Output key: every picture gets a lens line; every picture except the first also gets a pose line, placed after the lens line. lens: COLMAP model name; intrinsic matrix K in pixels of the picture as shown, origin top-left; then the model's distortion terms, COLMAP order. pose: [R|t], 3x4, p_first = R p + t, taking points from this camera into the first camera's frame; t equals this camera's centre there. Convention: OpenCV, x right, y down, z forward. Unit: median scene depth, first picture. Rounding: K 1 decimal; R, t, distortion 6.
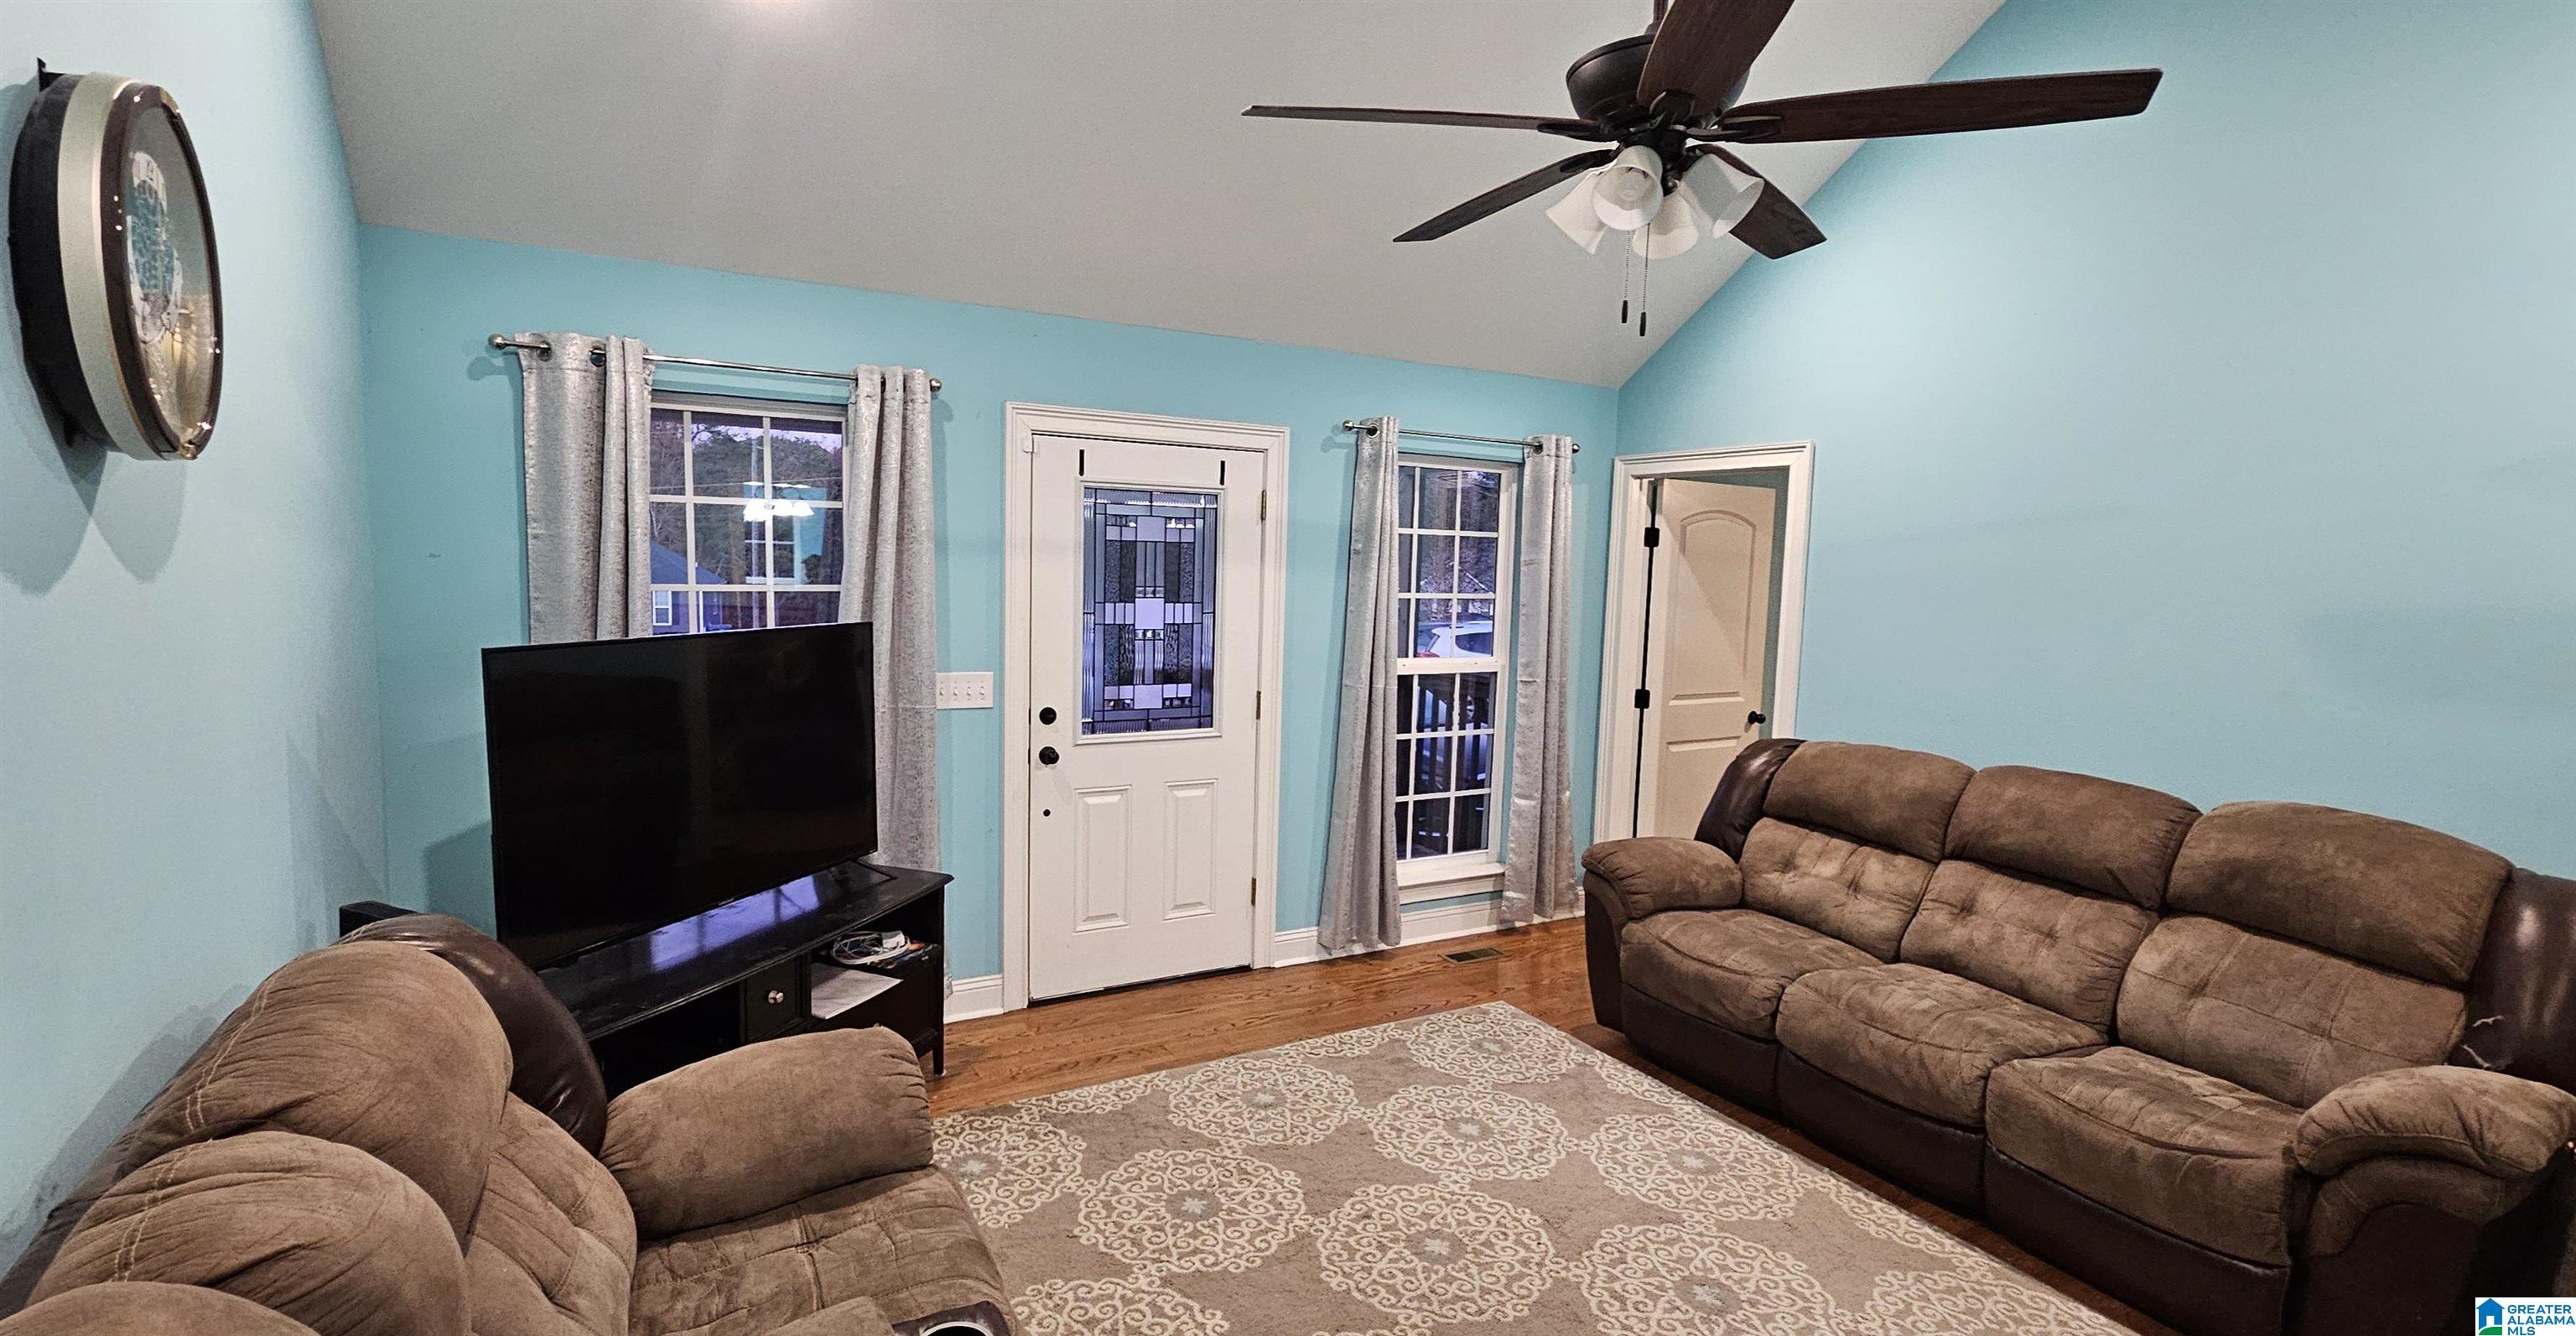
lens RADIAL K [[1140.6, 0, 1288.0], [0, 1140.6, 668.0], [0, 0, 1]] dist [-0.003567, -0.000108]
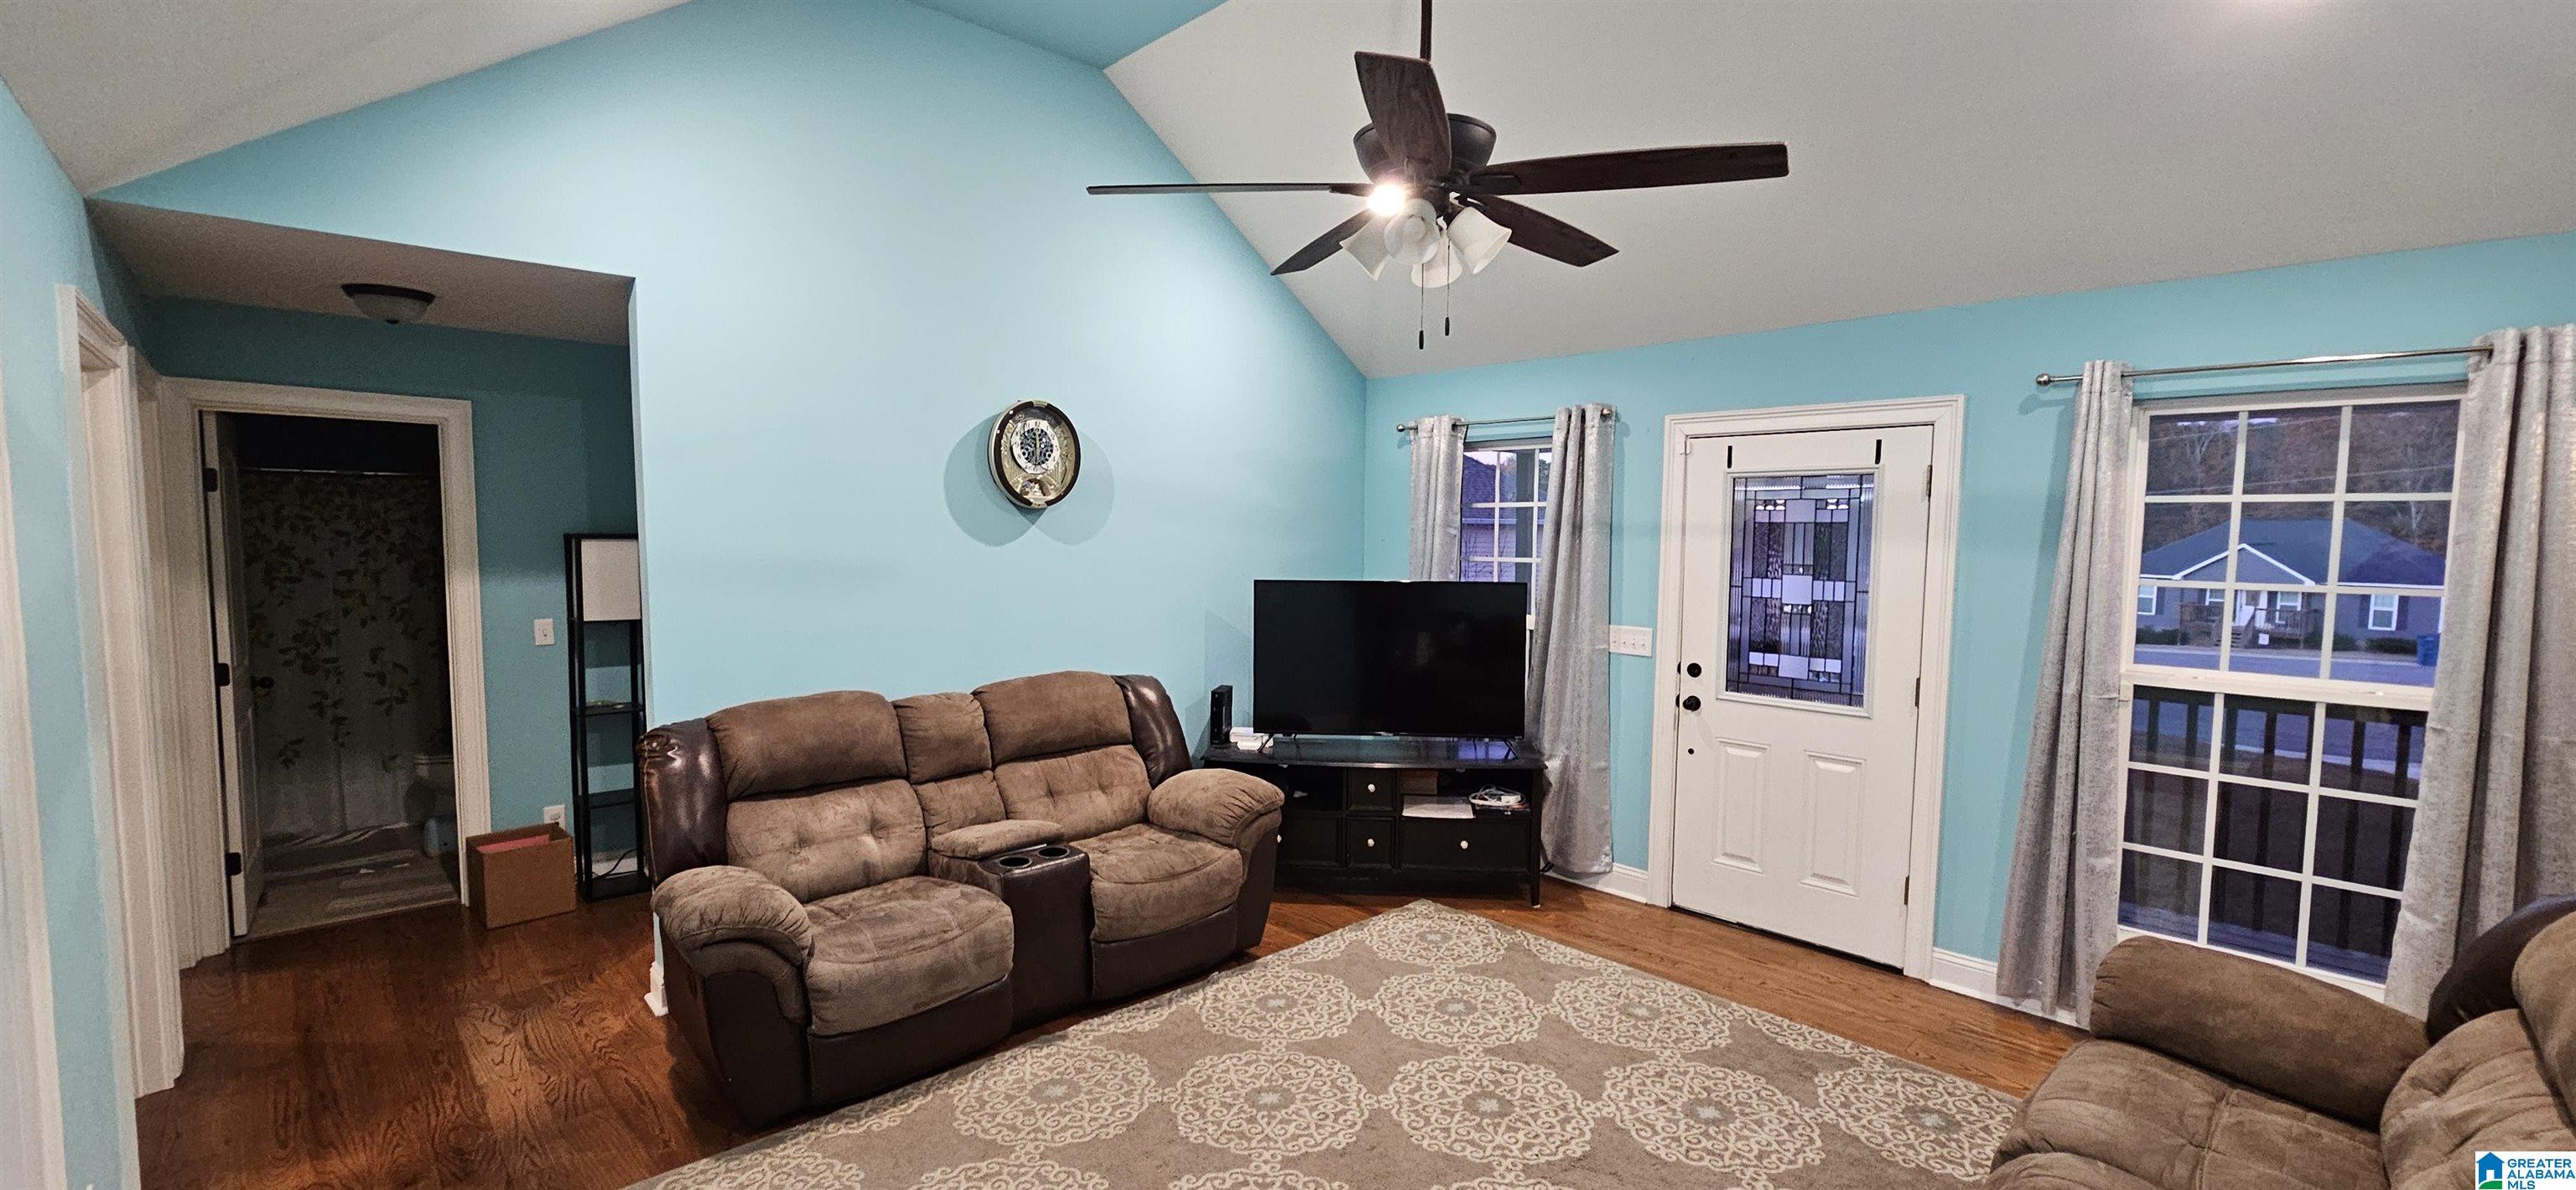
lens RADIAL K [[986.1, 0, 1288.0], [0, 986.1, 595.0], [0, 0, 1]] dist [0.001489, 0.000127]
pose [[0.284838, 0.044084, -0.957561, 0.633364], [-0.091663, 0.995617, 0.018569, -0.016084], [0.954183, 0.082484, 0.287631, 0.278698]]
